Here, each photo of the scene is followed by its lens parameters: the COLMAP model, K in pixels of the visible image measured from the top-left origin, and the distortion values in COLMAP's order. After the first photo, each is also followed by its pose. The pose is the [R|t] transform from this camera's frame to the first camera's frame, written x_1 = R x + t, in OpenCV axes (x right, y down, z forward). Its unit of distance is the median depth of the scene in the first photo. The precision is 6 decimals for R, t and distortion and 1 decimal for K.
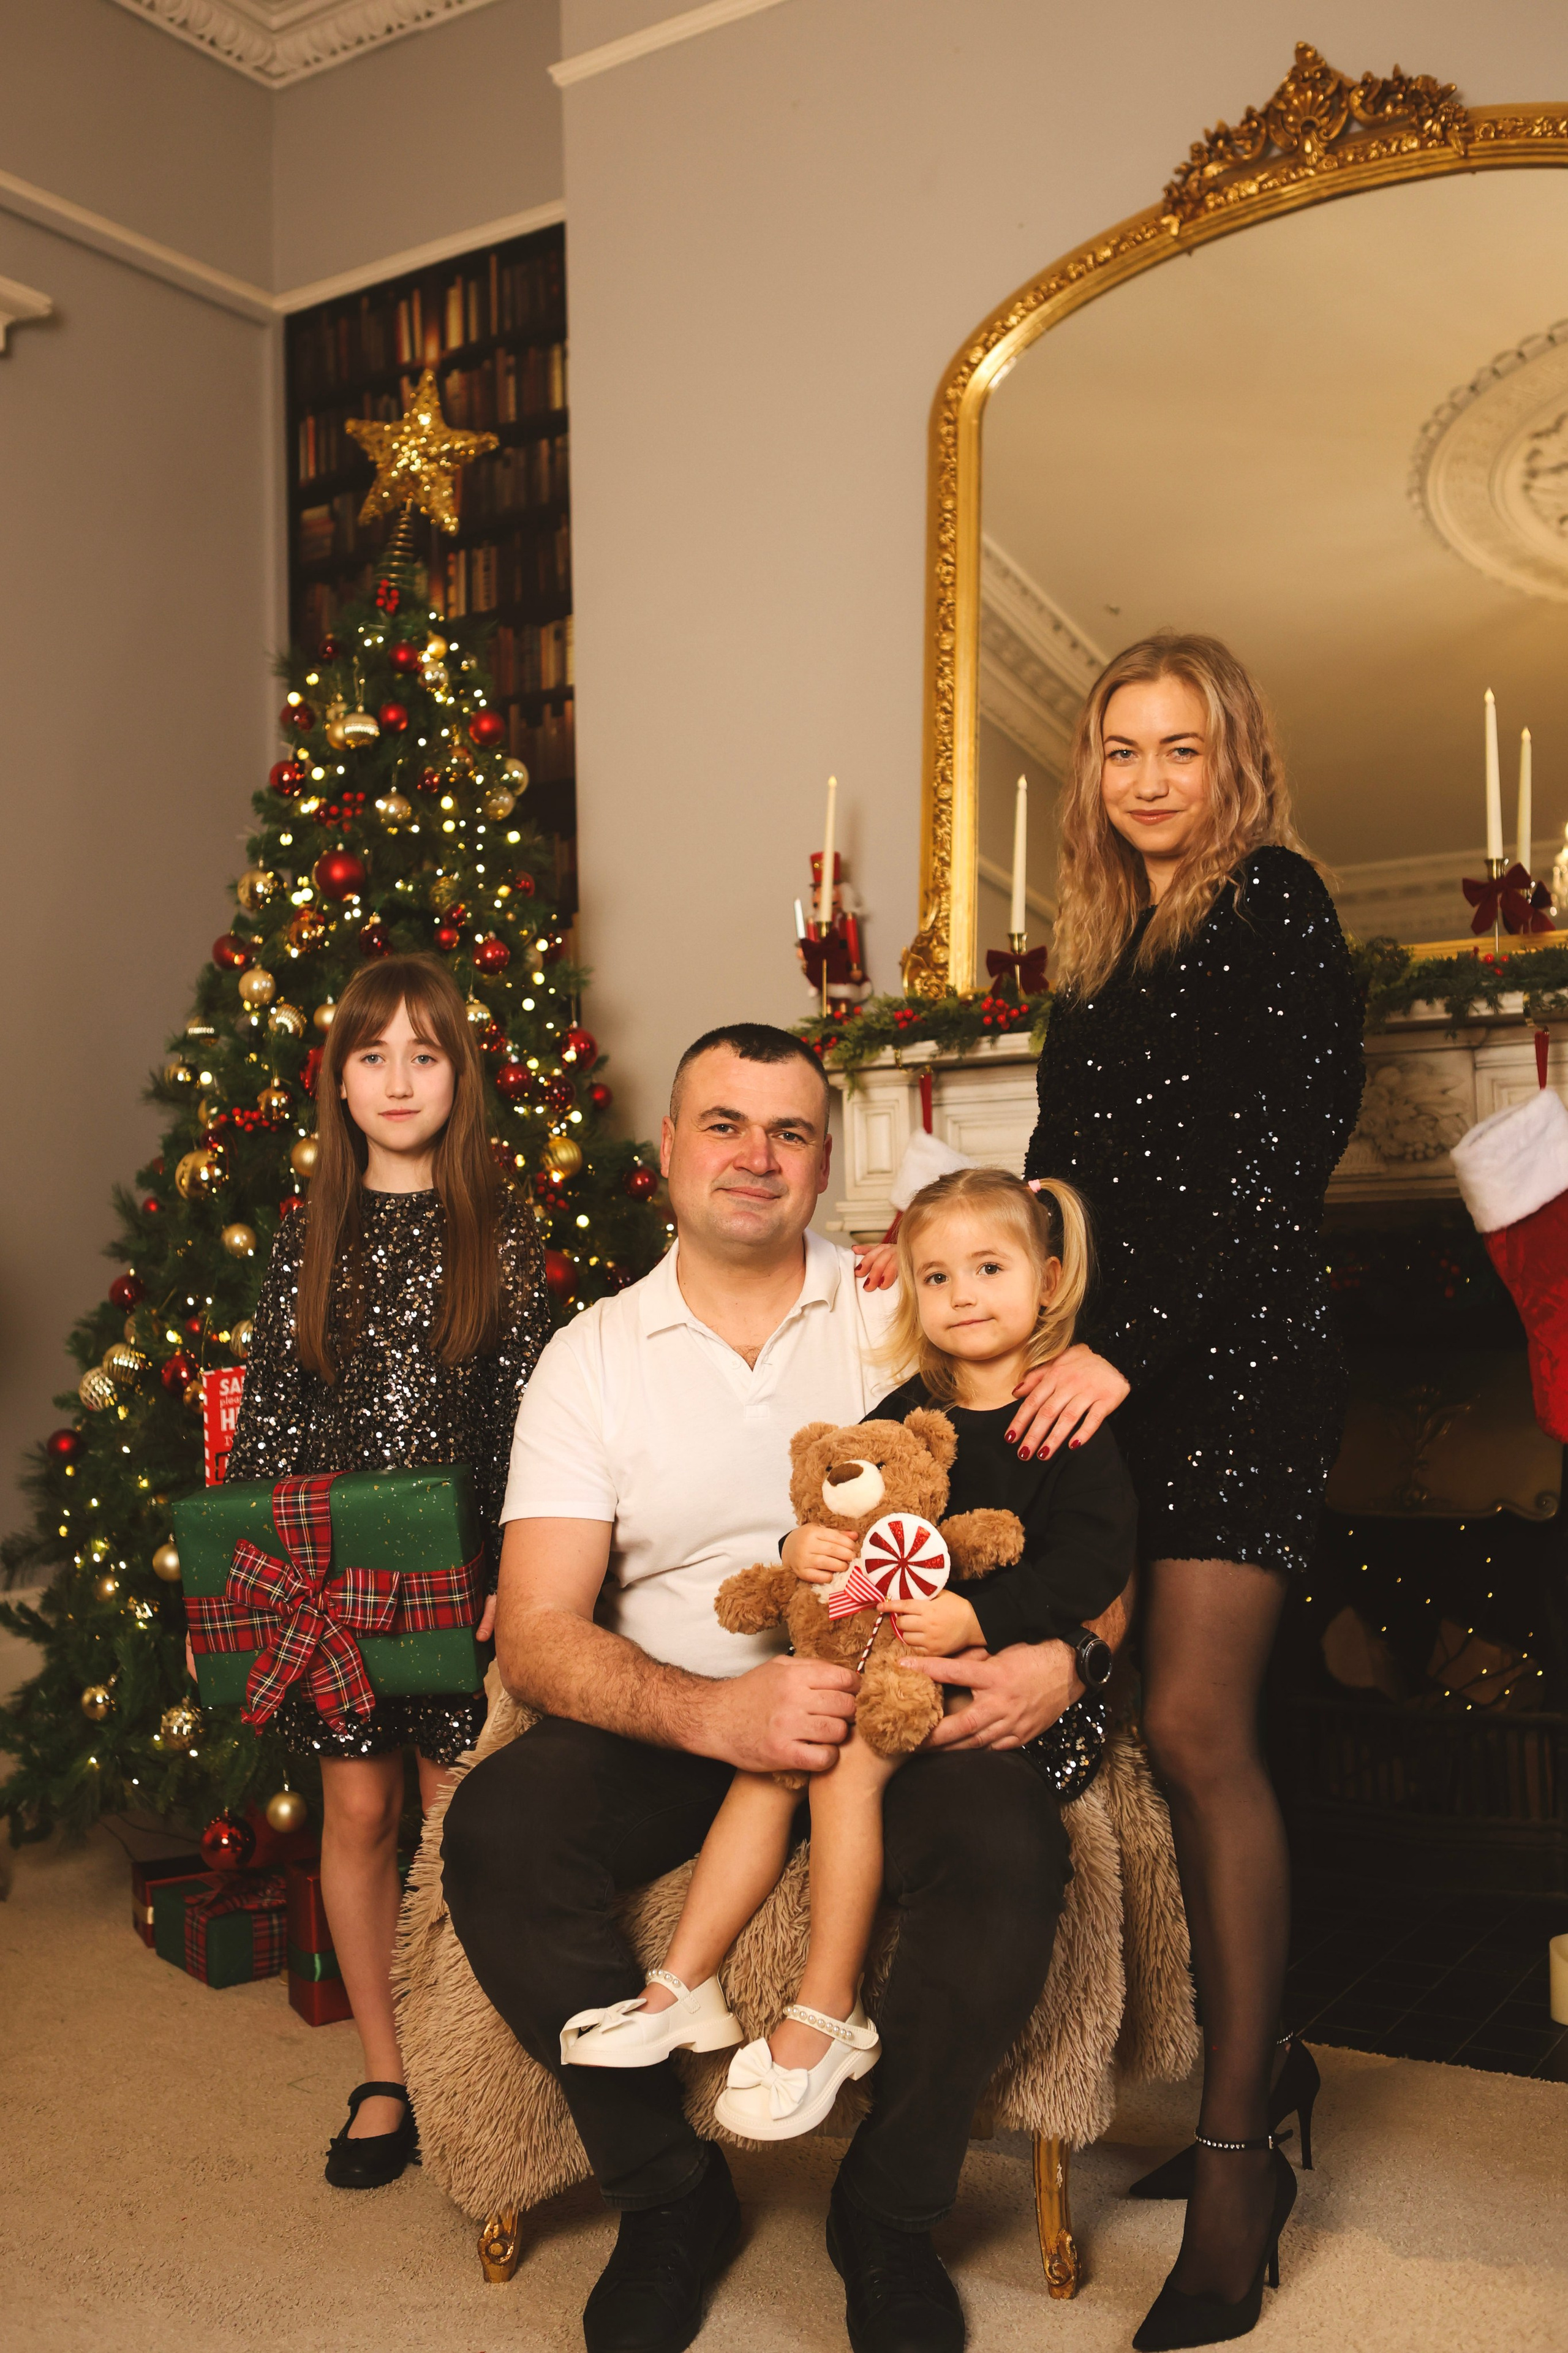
lens RADIAL K [[2324.4, 0, 784.0], [0, 2324.4, 1176.5], [0, 0, 1]] dist [-0.088702, 0.112905]
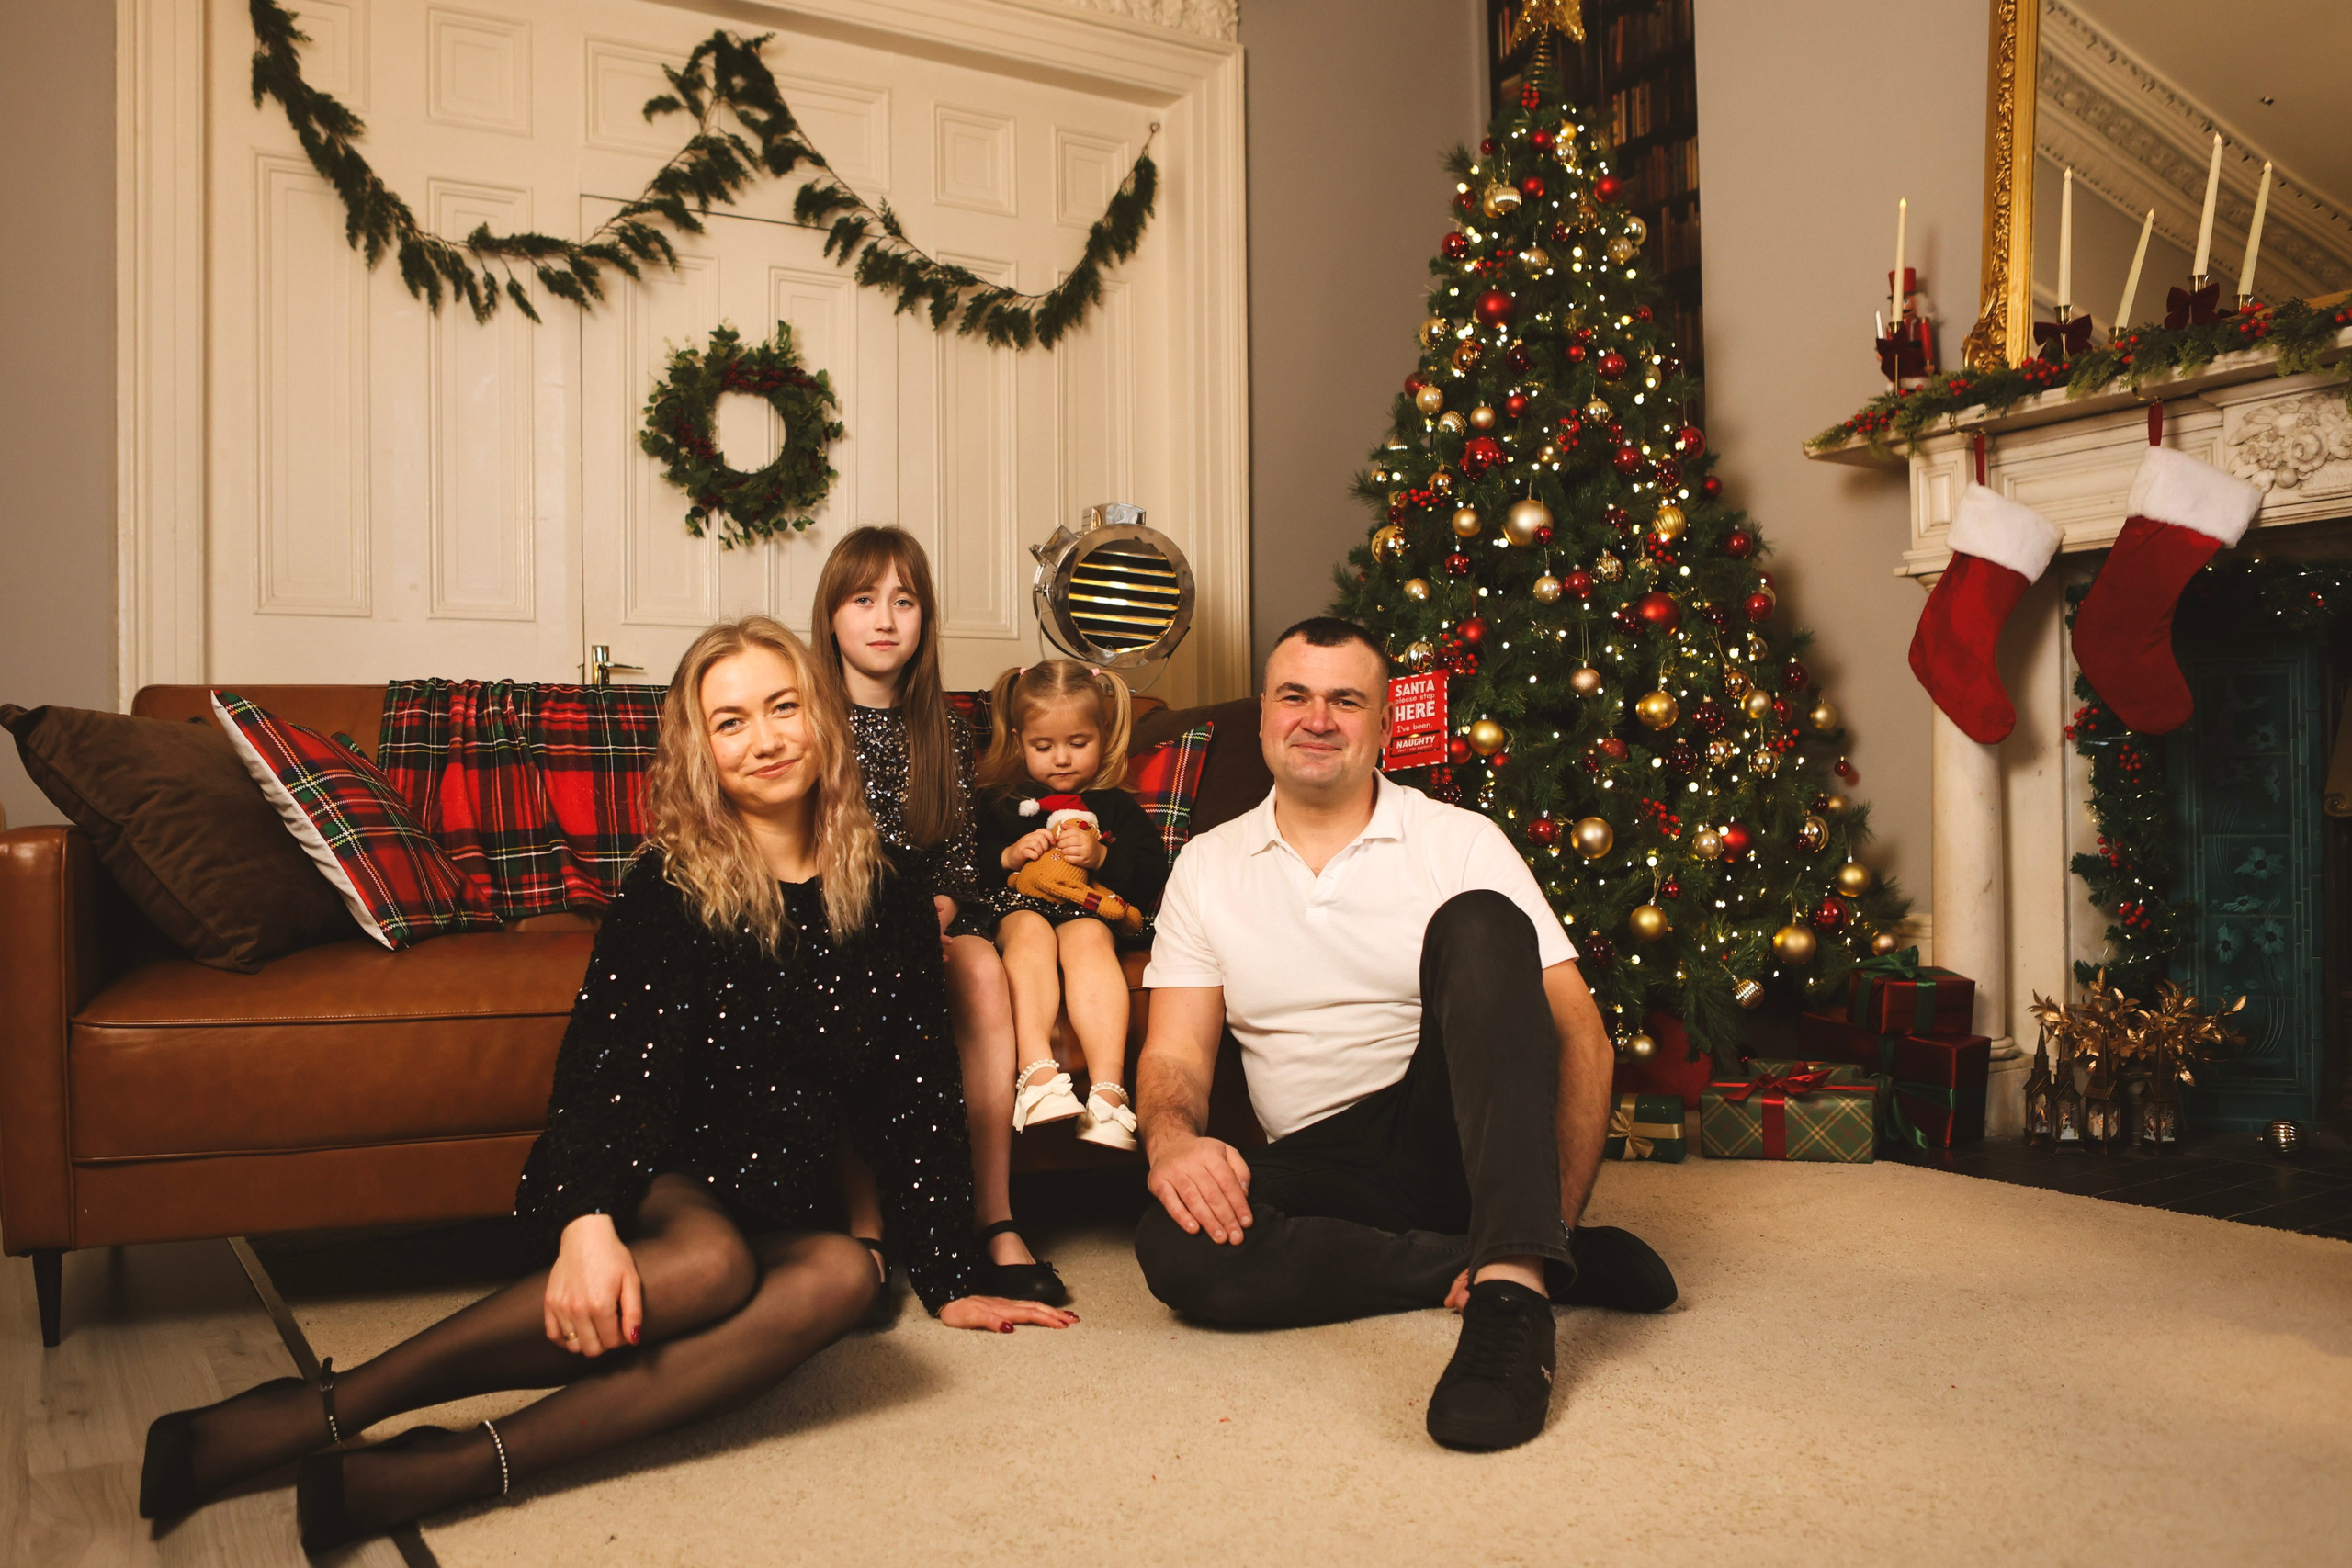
lens RADIAL K [[1867.6, 0, 1095.6], [0, 1867.6, 792.9], [0, 0, 1]] dist [-0.111603, 0.100748]
pose [[0.891353, 0.011511, -0.453163, 0.081143], [0.004017, 0.999438, 0.033288, 0.102590], [0.453291, -0.031491, 0.890806, -0.034064]]
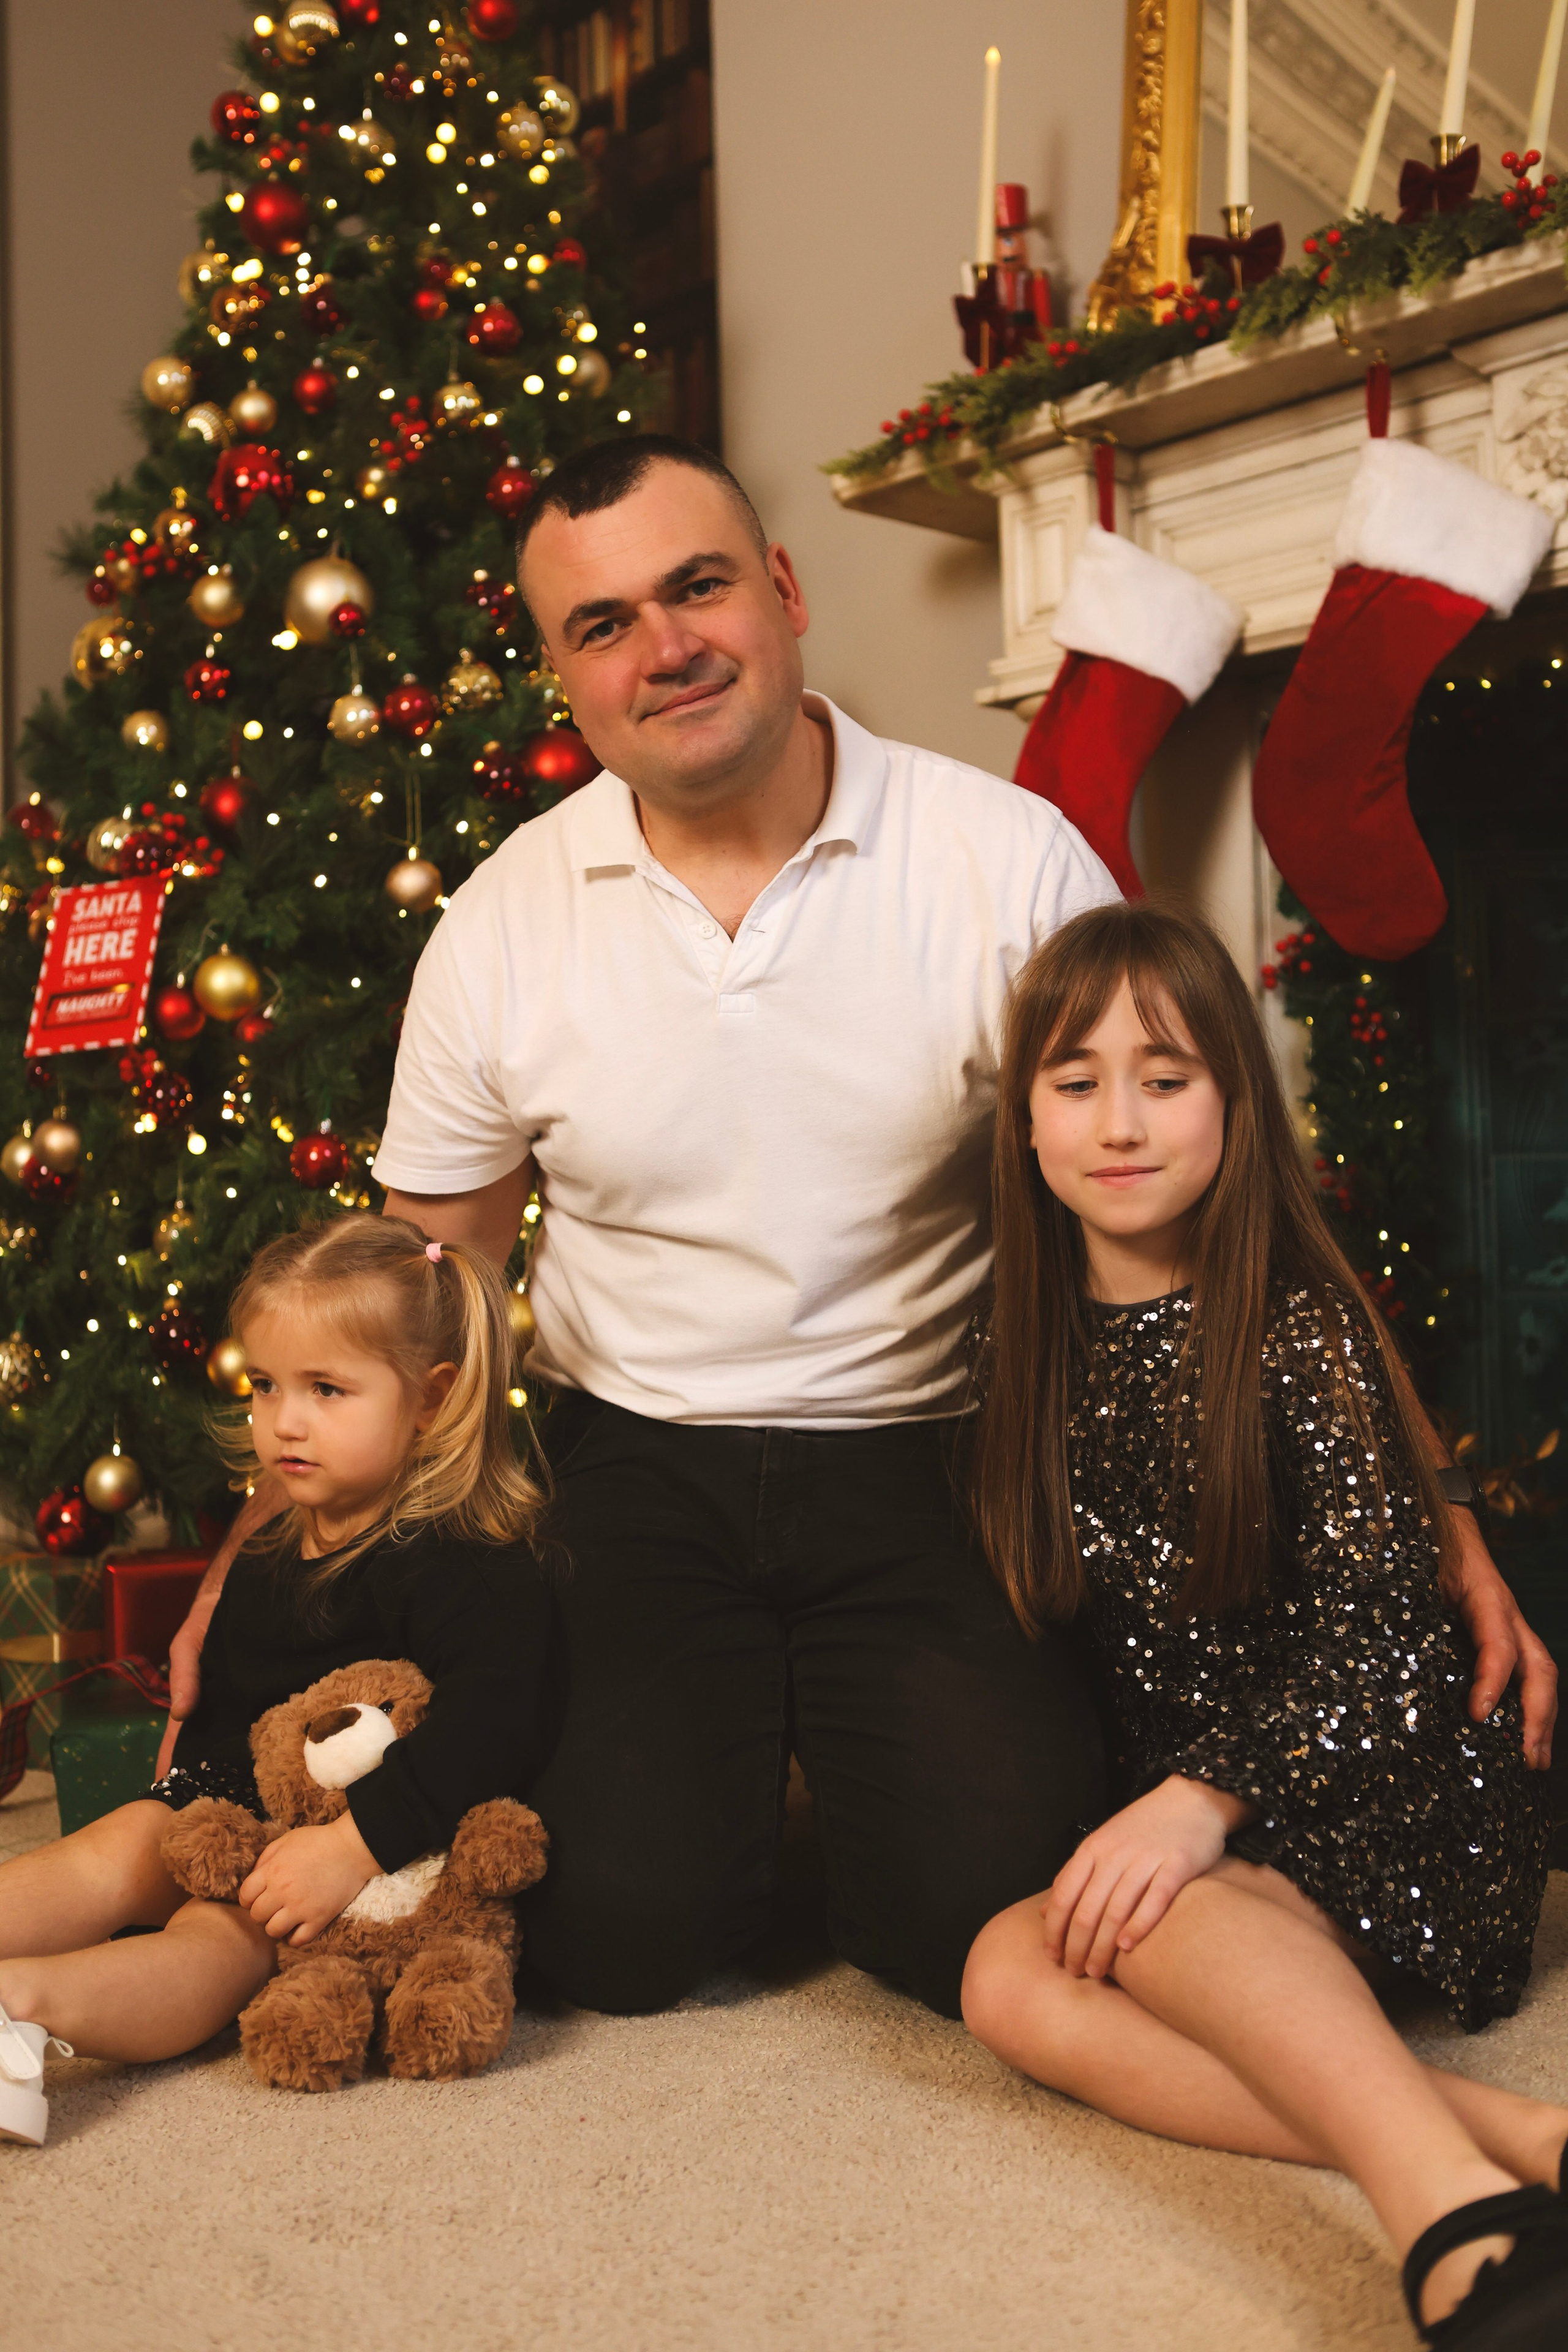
lens RADIAL K [[2524.0, 0, 784.0], [0, 2524.0, 1176.0], [0, 0, 1]] dist [-0.028474, 0.032573]
pose [[0.969199, -0.004861, -0.246231, 0.144916], [0.010043, 0.999754, 0.019792, 0.146208], [0.246074, -0.021655, 0.969009, 0.271062]]
